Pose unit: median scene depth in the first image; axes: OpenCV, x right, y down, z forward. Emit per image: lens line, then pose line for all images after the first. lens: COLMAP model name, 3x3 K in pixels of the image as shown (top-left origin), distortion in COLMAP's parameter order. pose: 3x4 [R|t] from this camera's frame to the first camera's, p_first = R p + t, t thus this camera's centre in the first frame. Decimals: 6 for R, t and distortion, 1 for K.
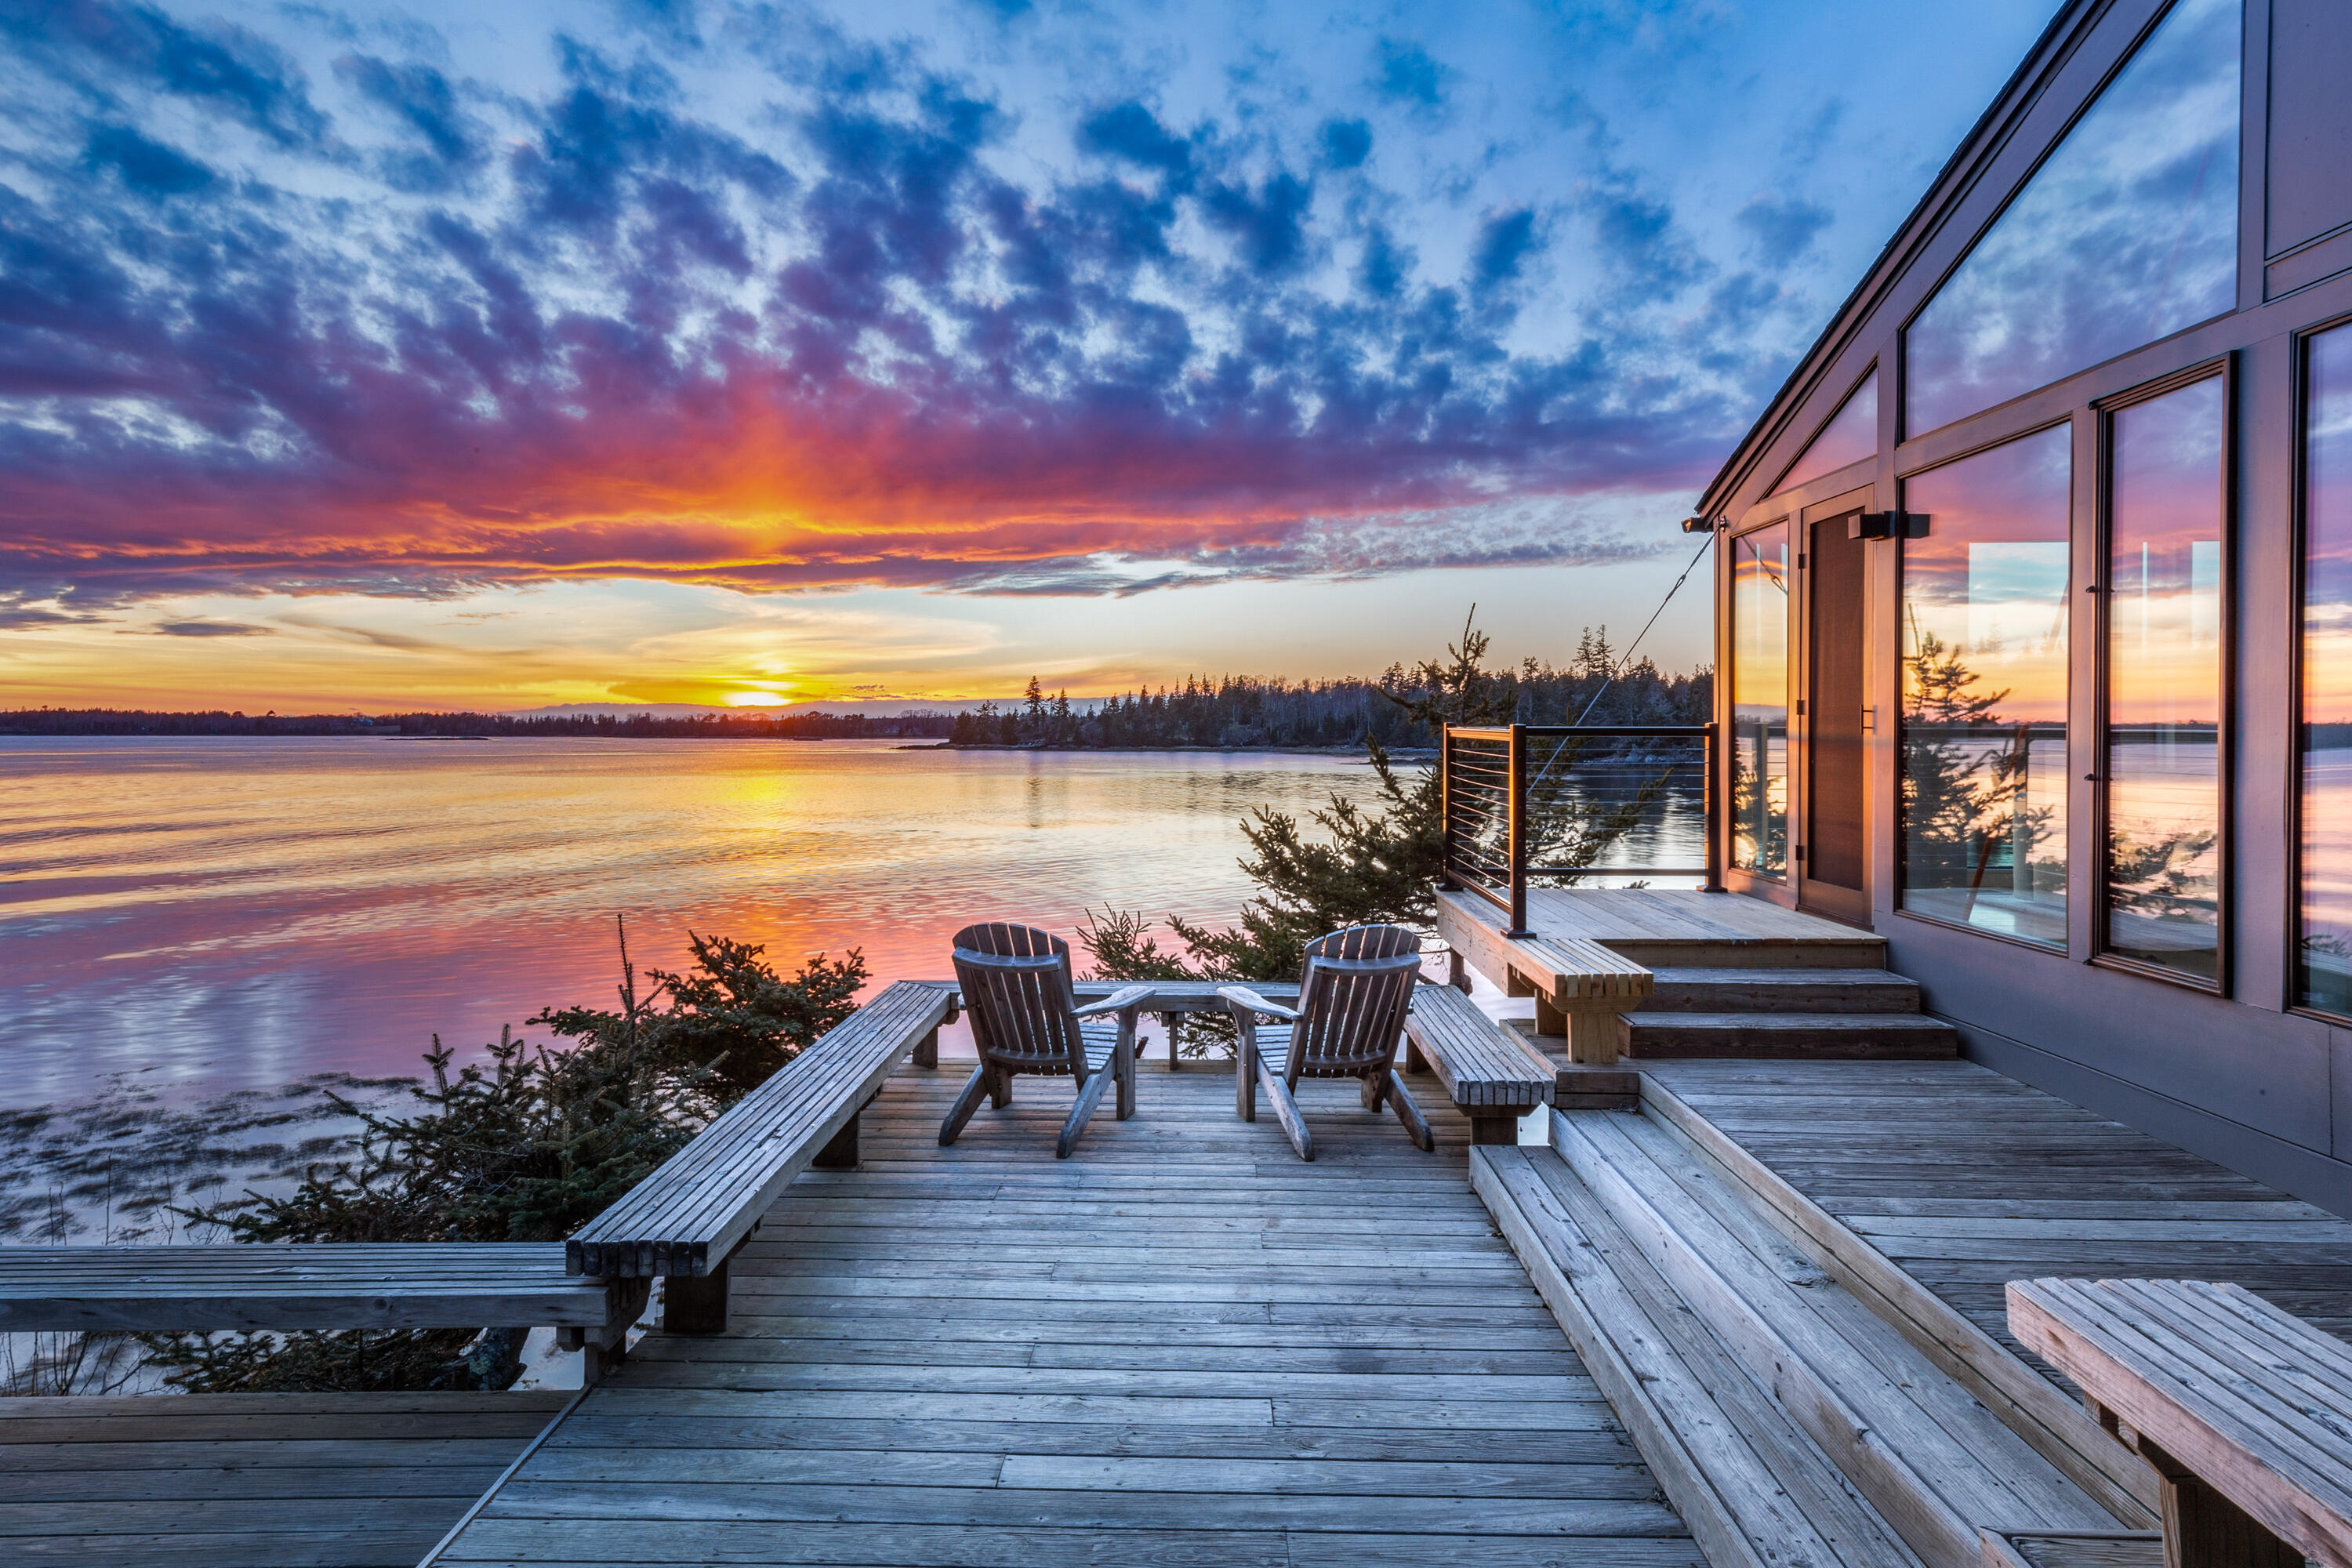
lens RADIAL K [[1402.9, 0, 1164.6], [0, 1402.9, 763.3], [0, 0, 1]] dist [0.024222, 0.001165]
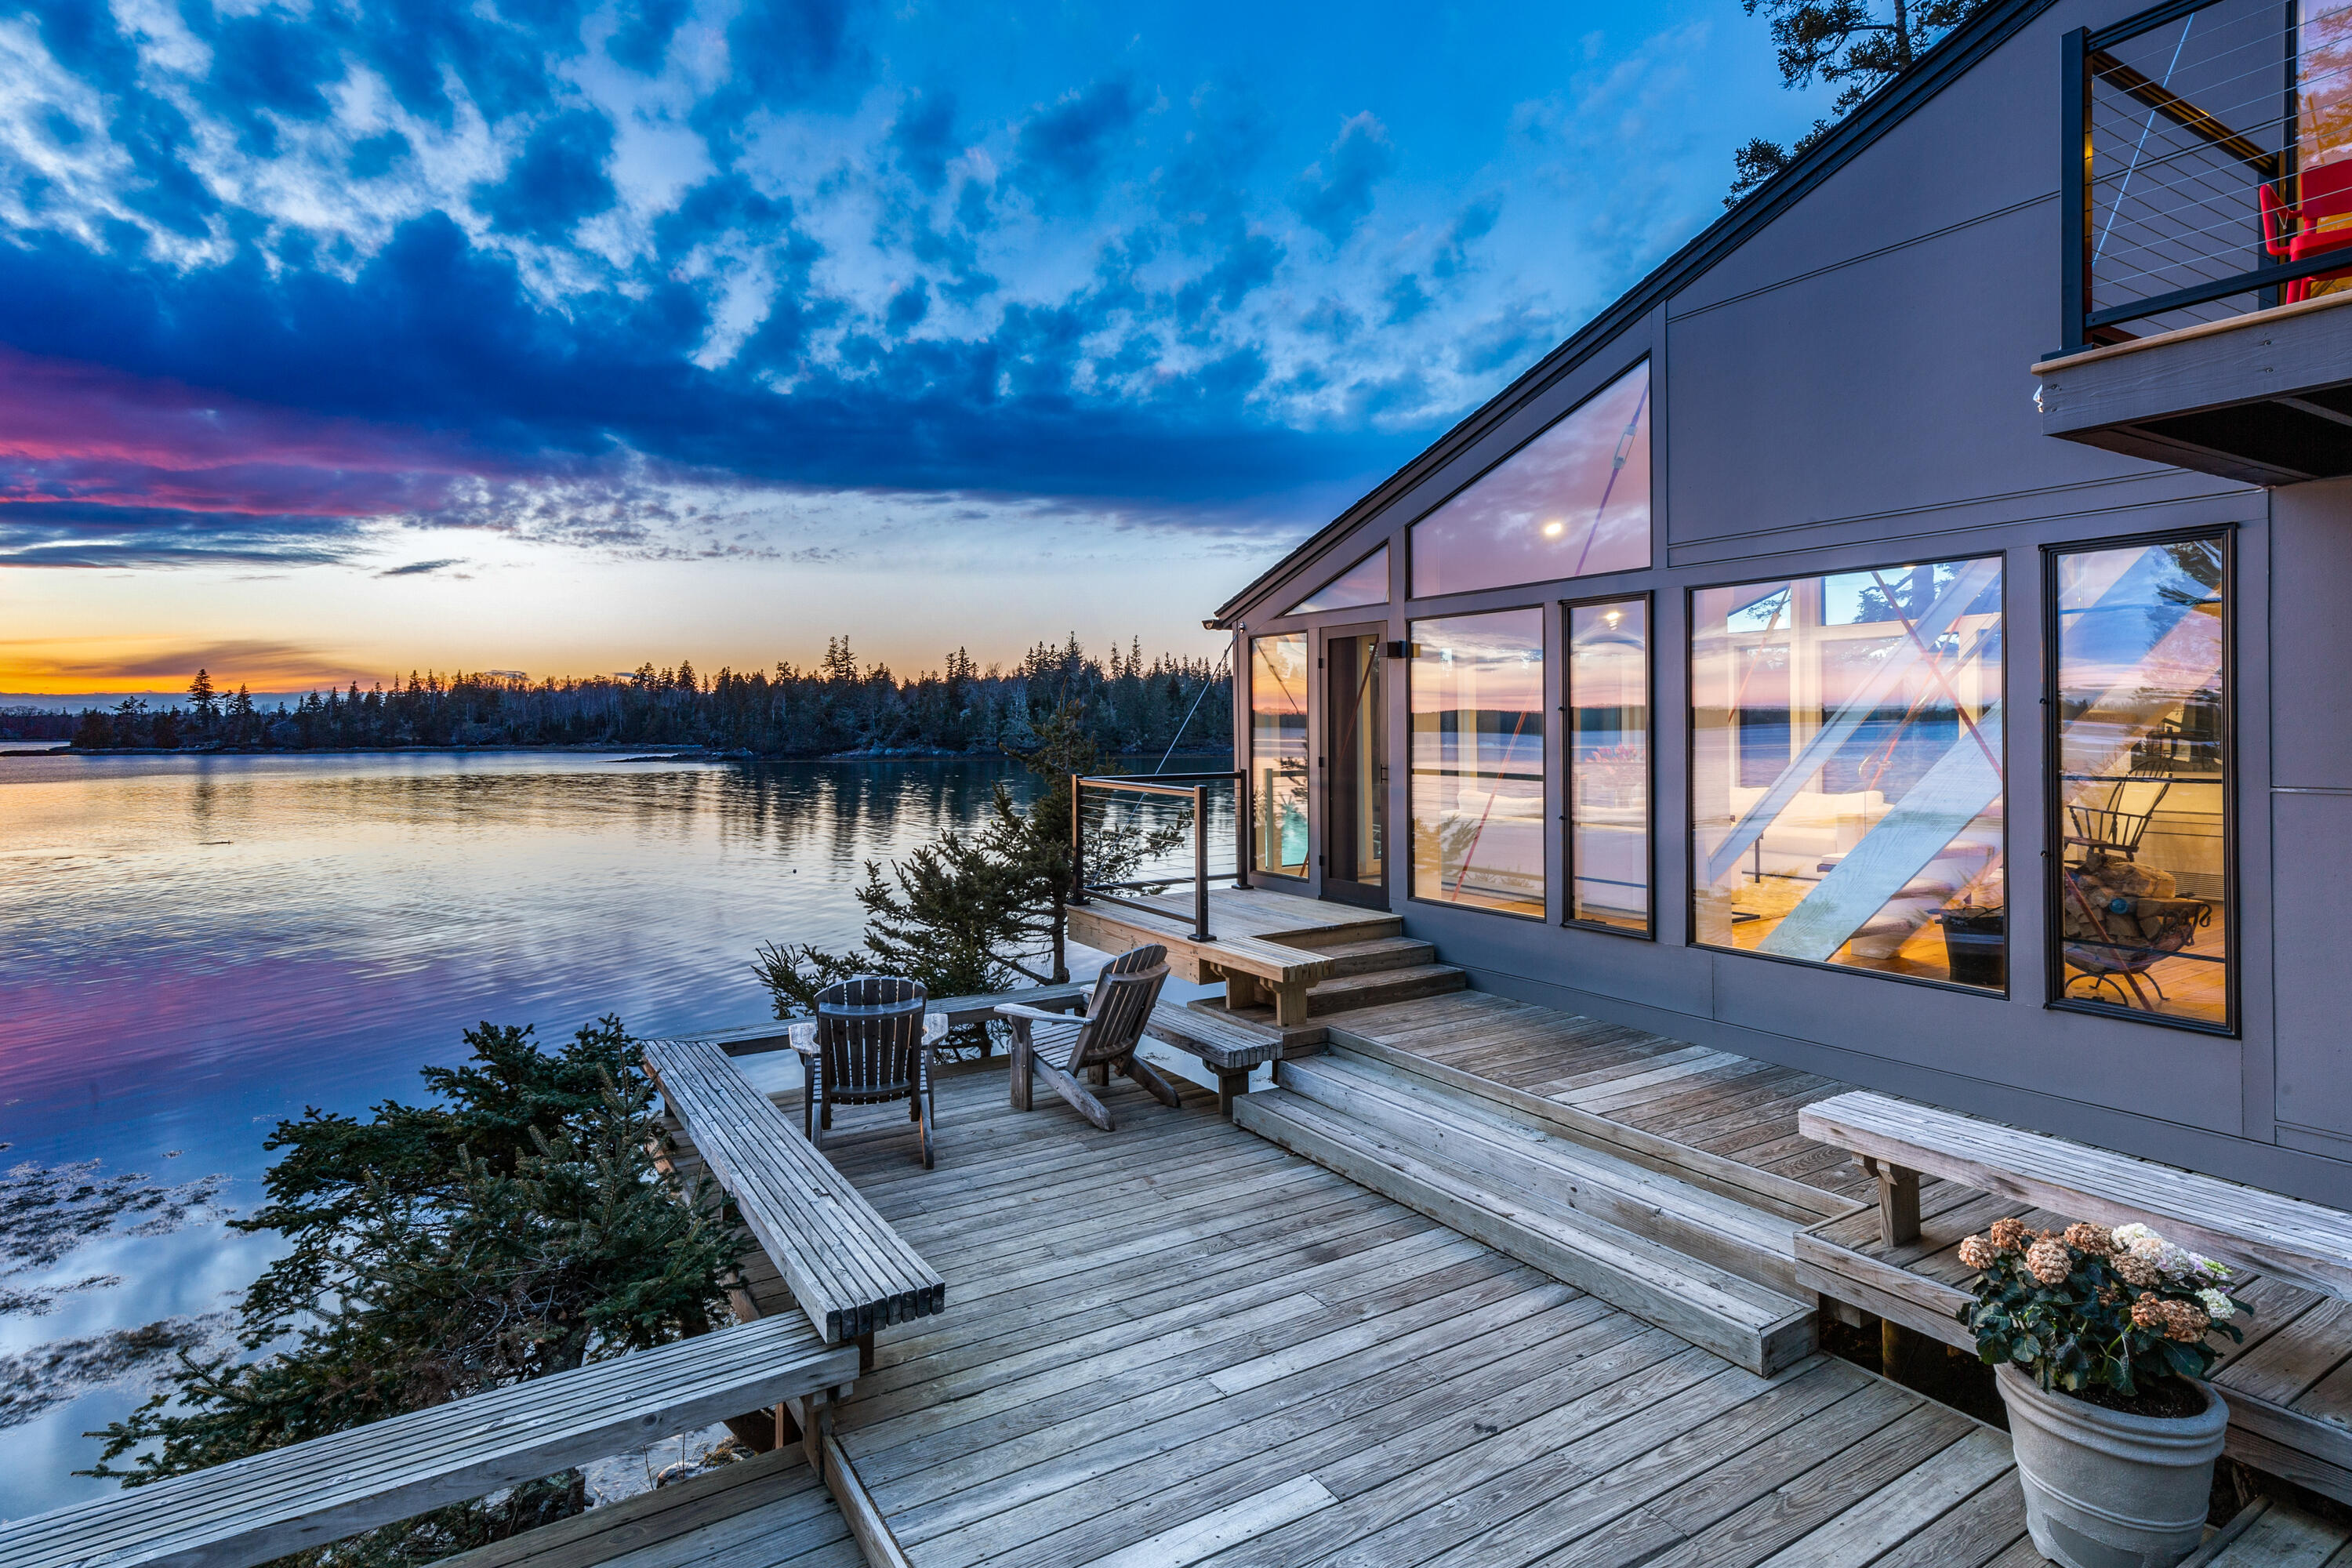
lens RADIAL K [[1233.1, 0, 1208.3], [0, 1233.1, 749.0], [0, 0, 1]] dist [0.015892, -0.000969]
pose [[0.830201, -0.017432, 0.557192, -0.467931], [0.019981, 0.999799, 0.001509, -0.073338], [-0.557106, 0.009880, 0.830383, -0.003737]]
